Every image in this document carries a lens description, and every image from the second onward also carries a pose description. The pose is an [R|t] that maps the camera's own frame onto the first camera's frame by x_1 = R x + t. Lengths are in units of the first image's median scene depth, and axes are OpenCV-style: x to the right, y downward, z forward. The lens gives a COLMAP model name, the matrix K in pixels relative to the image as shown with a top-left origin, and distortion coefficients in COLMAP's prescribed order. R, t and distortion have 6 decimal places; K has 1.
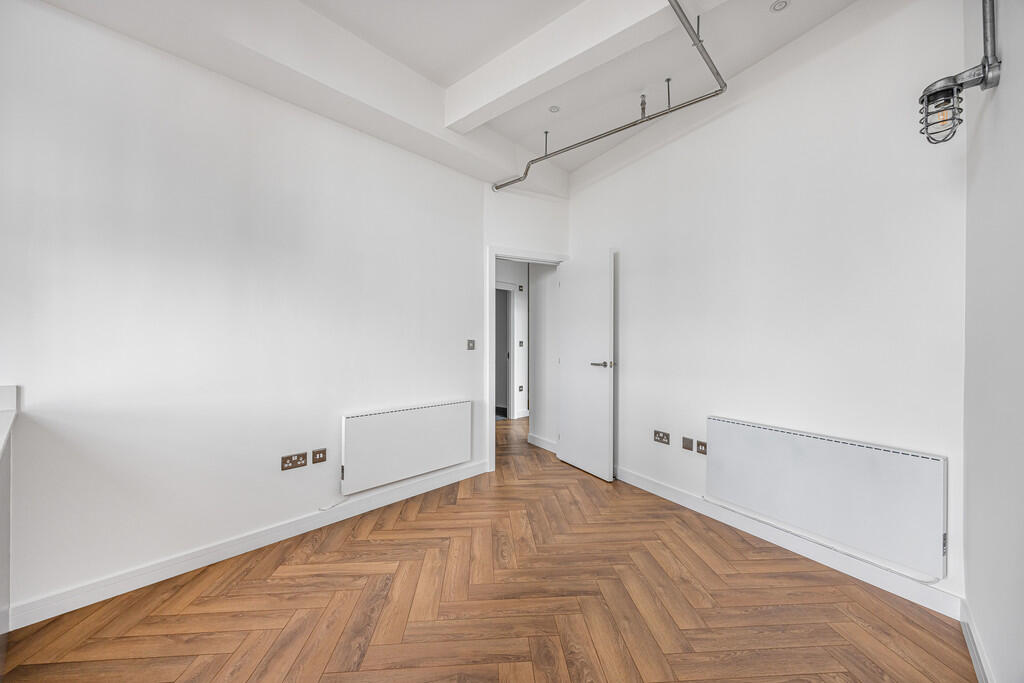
lens RADIAL K [[421.3, 0, 516.7], [0, 421.3, 341.1], [0, 0, 1]] dist [-0.001780, 0.000642]
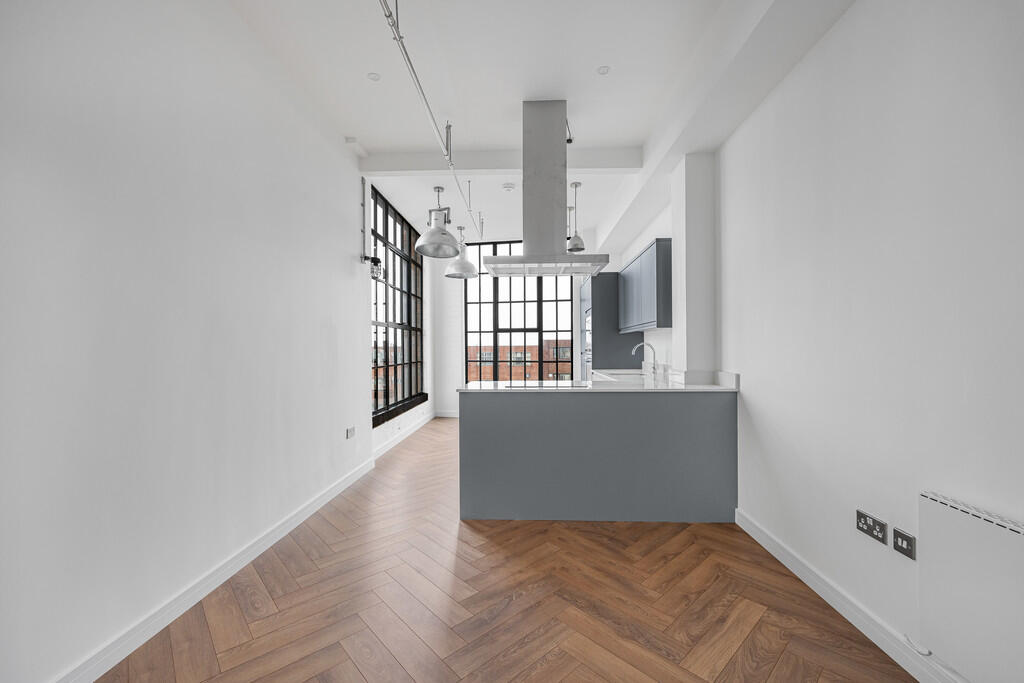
lens RADIAL K [[421.3, 0, 519.4], [0, 421.3, 345.5], [0, 0, 1]] dist [-0.001780, 0.000642]
pose [[-0.782225, 0.003041, -0.622989, 0.412653], [0.007737, 0.999958, -0.004833, -0.002161], [0.622949, -0.008600, -0.782215, 1.517777]]
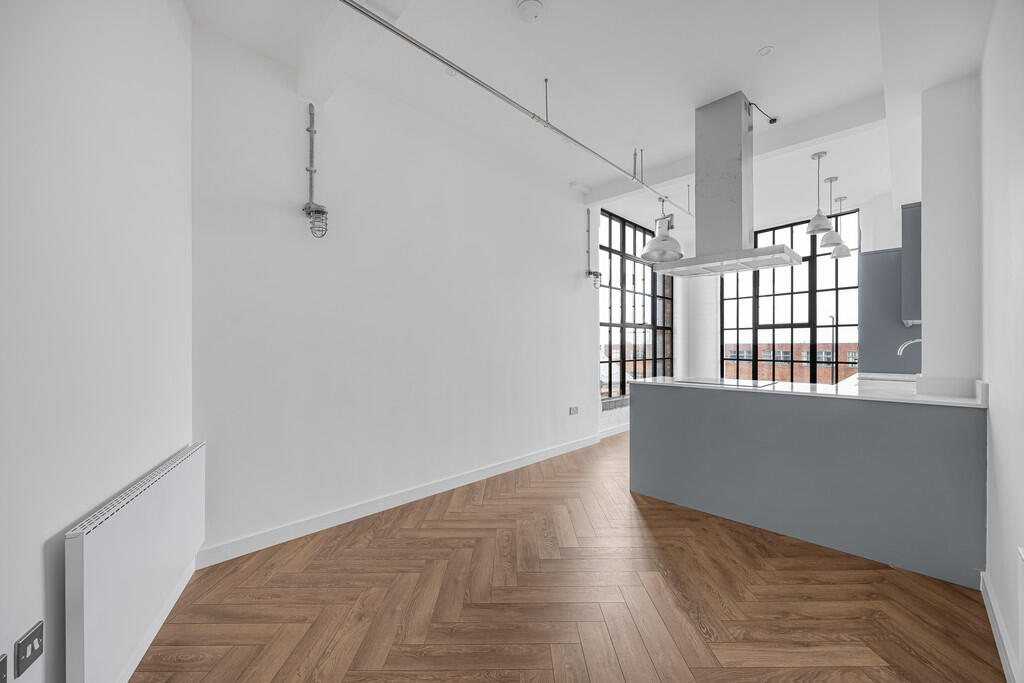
lens RADIAL K [[403.4, 0, 511.1], [0, 403.4, 346.0], [0, 0, 1]] dist [0.001604, 0.000604]
pose [[-0.996738, 0.002844, 0.080655, 0.013271], [0.002786, 0.999996, -0.000829, -0.000360], [-0.080657, -0.000601, -0.996742, 1.921379]]
